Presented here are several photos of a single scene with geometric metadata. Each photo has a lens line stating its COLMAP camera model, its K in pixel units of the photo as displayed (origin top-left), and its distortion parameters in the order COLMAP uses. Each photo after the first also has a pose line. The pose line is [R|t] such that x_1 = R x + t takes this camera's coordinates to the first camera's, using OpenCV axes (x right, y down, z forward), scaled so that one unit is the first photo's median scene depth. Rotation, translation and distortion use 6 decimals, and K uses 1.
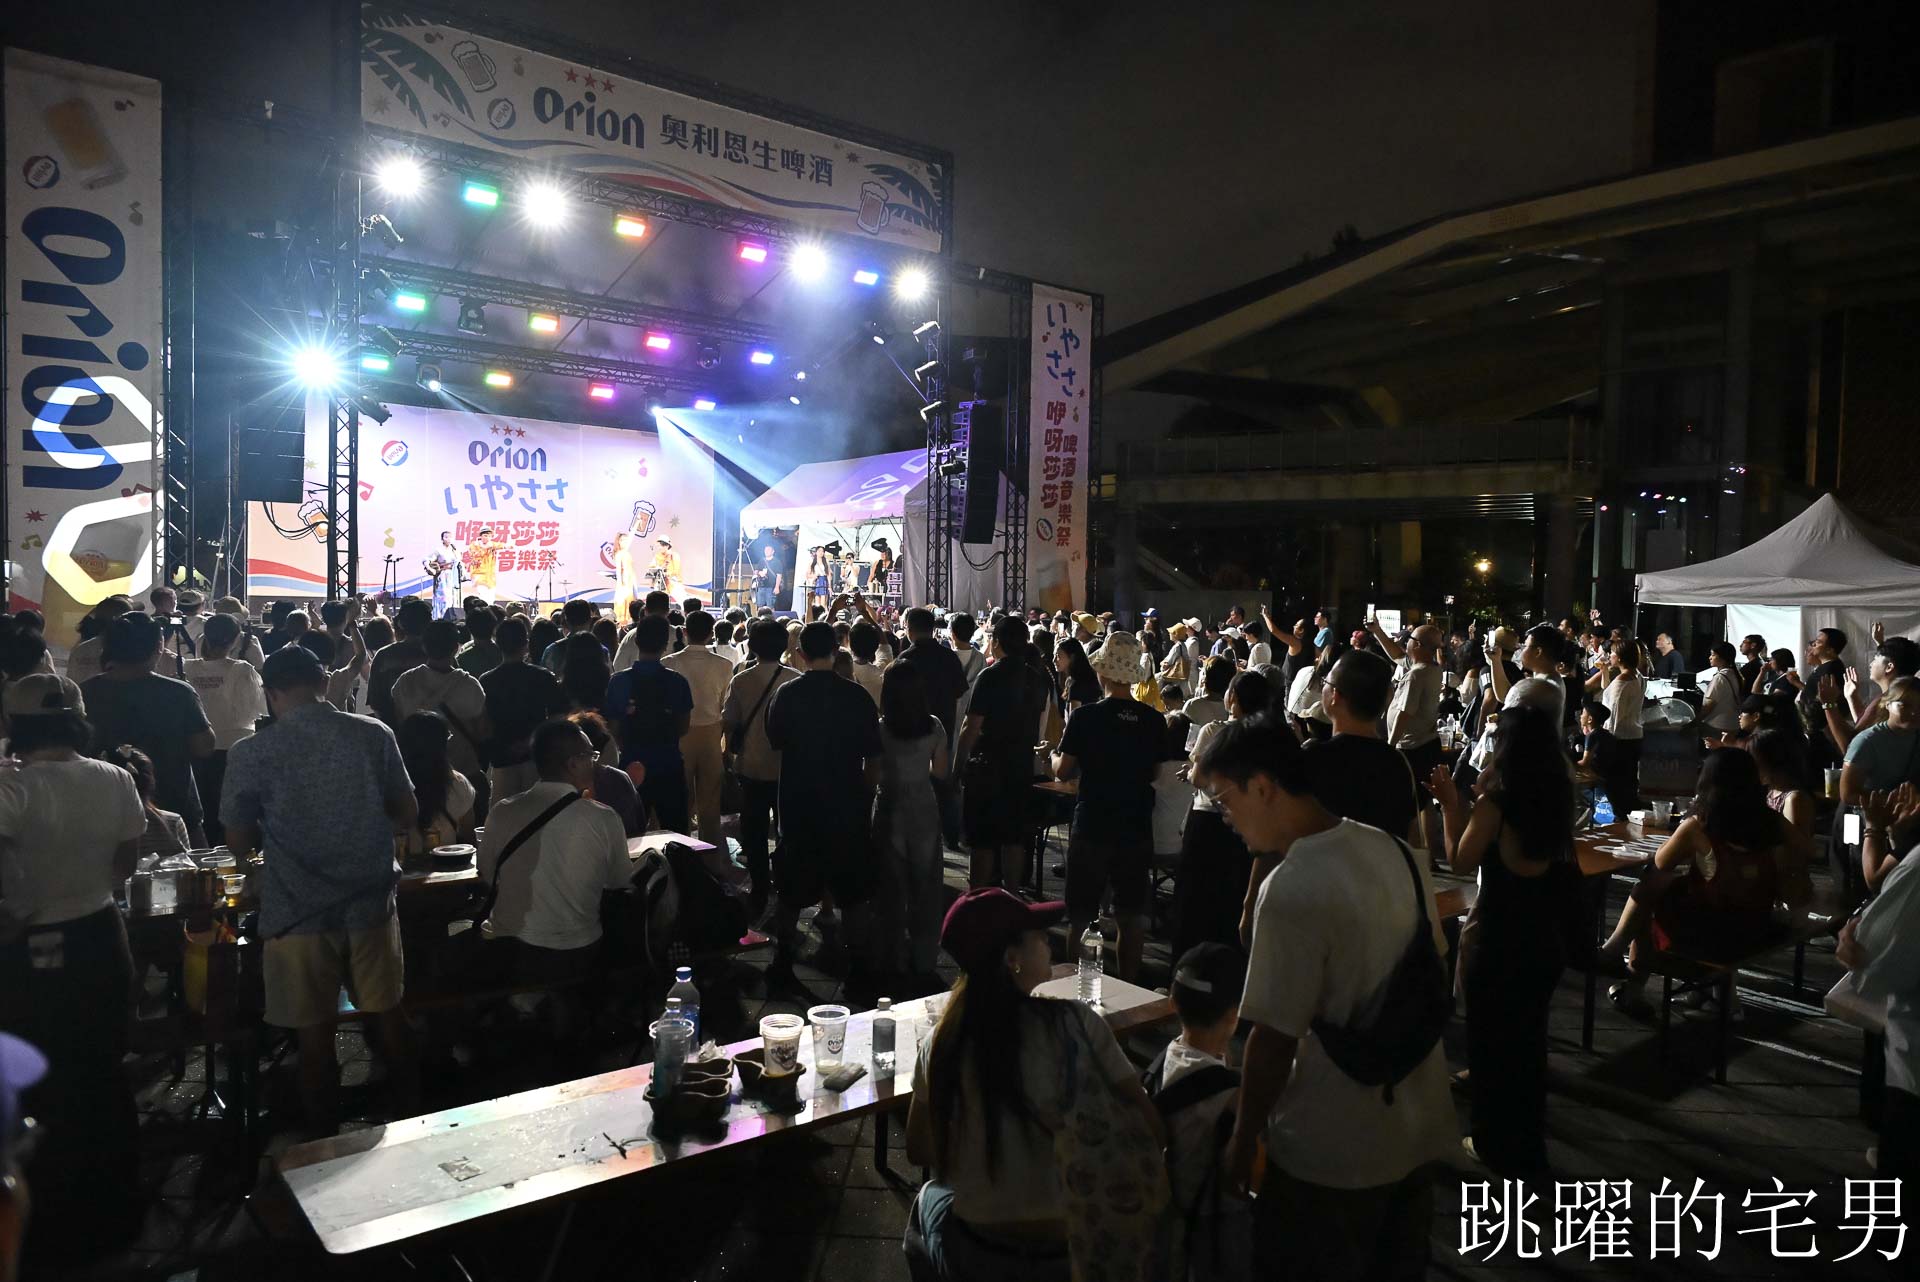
lens RADIAL K [[1273.3, 0, 960.0], [0, 1273.3, 641.0], [0, 0, 1]] dist [-0.002529, -0.002569]
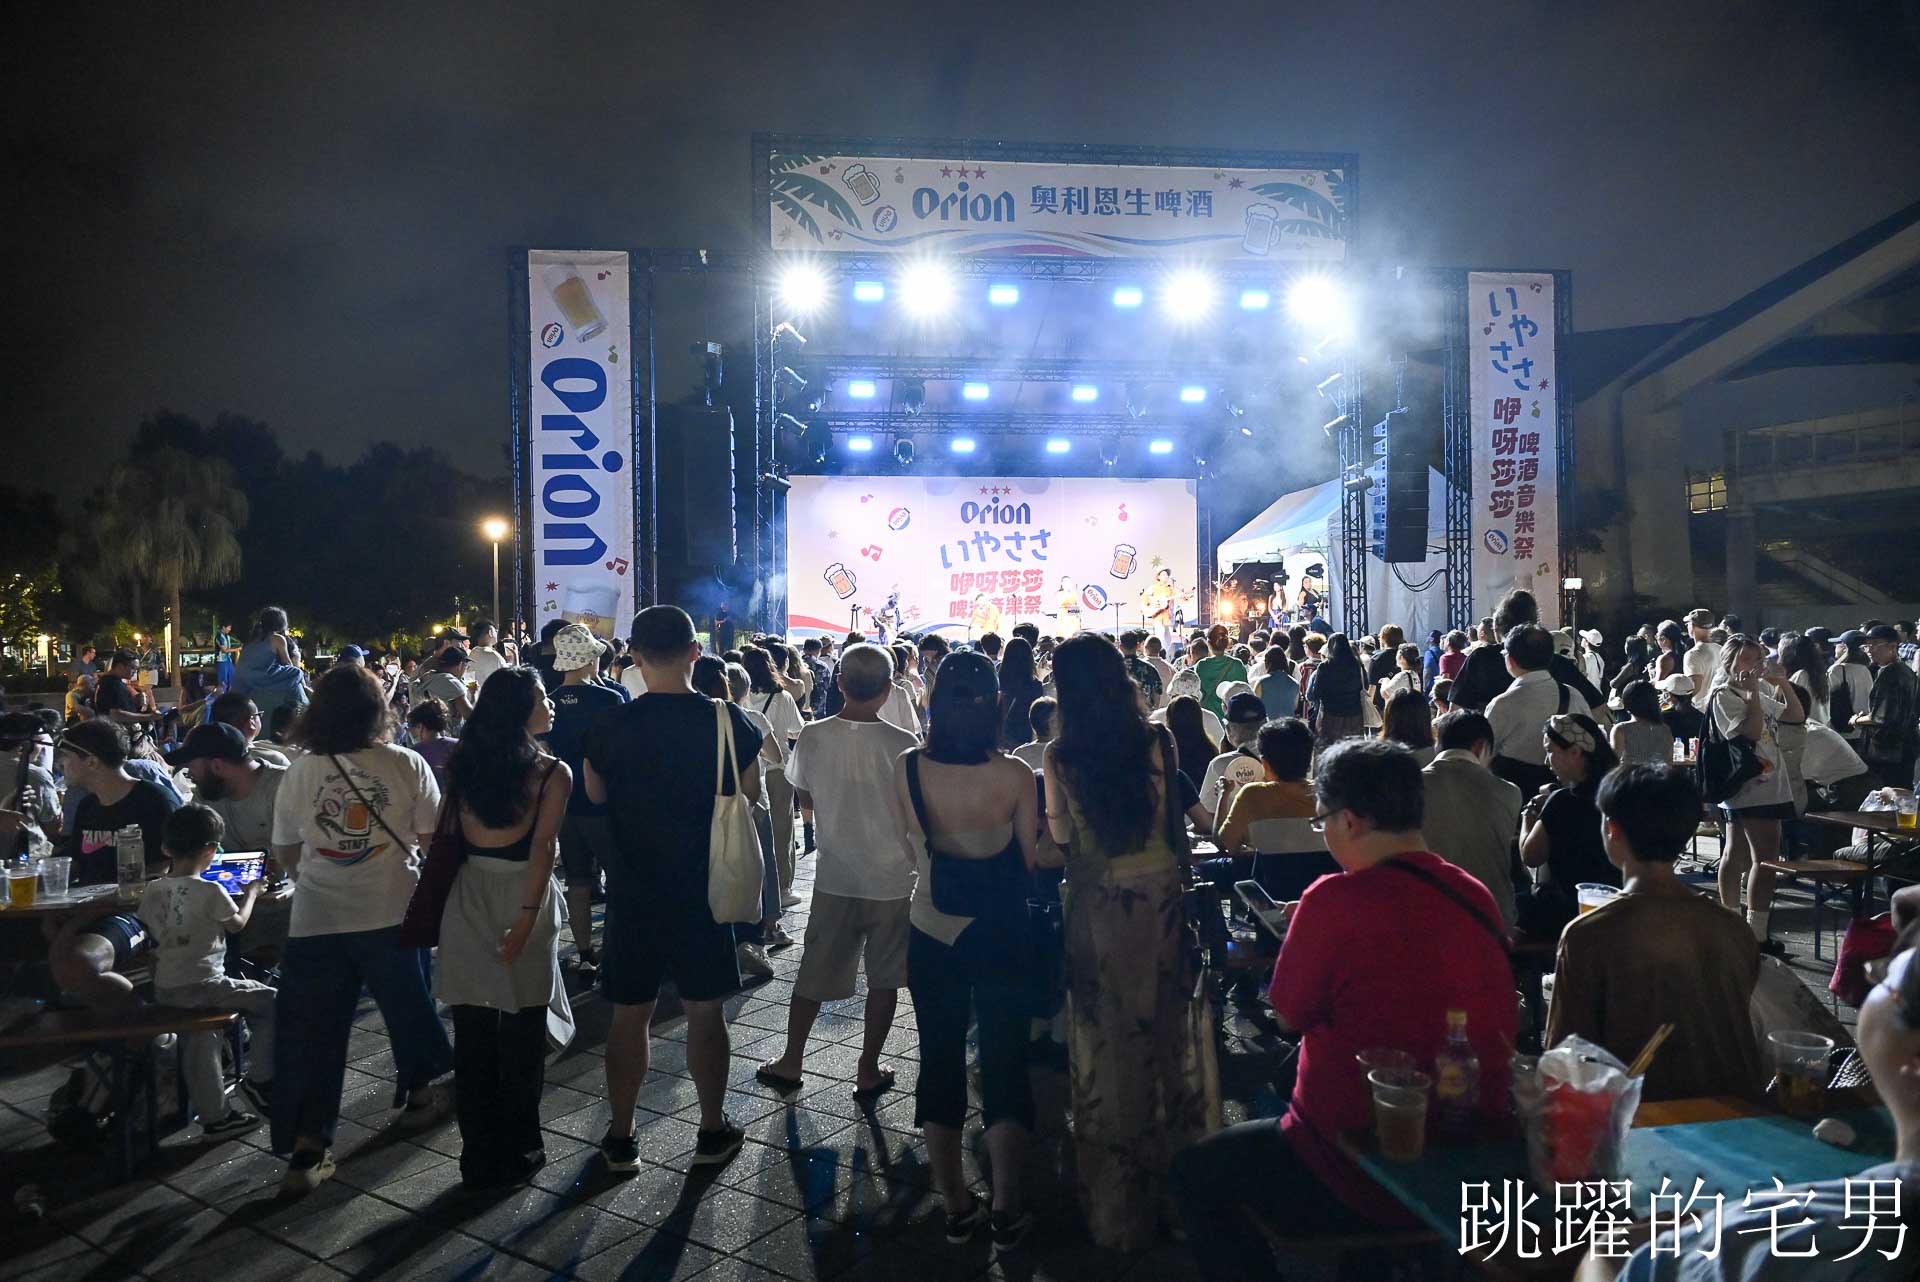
lens RADIAL K [[1273.3, 0, 960.0], [0, 1273.3, 641.0], [0, 0, 1]] dist [-0.002529, -0.002569]
pose [[0.848333, -0.034888, -0.528312, 0.239173], [0.013976, 0.998955, -0.043525, 0.017103], [0.529278, 0.029540, 0.847934, 0.051169]]
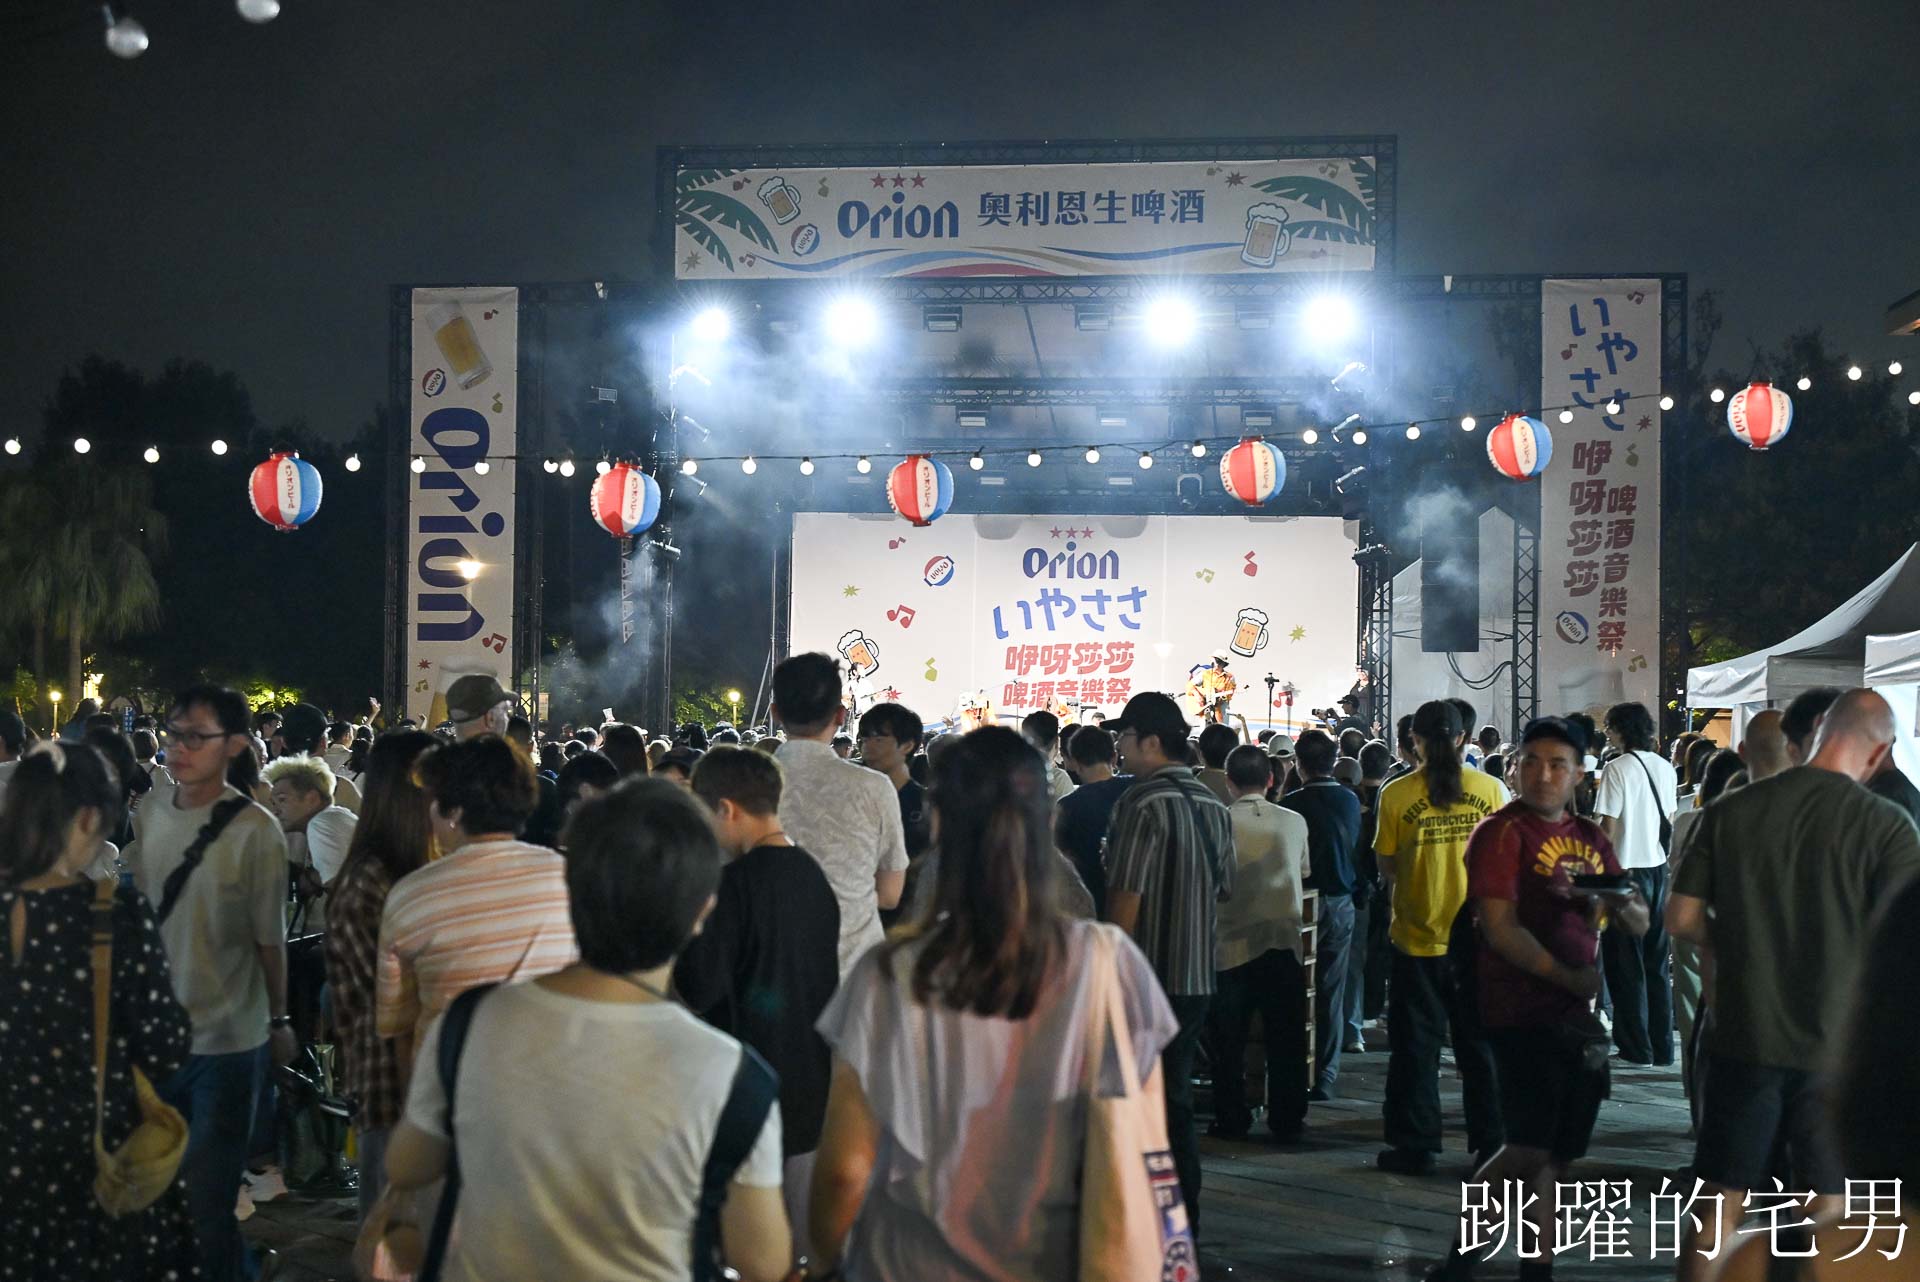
lens RADIAL K [[2678.9, 0, 985.7], [0, 2678.9, 613.9], [0, 0, 1]] dist [0.006492, -0.046953]
pose [[0.695332, -0.046520, -0.717181, 0.977308], [-0.022403, 0.996015, -0.086327, 0.041157], [0.718339, 0.076093, 0.691519, -0.253600]]
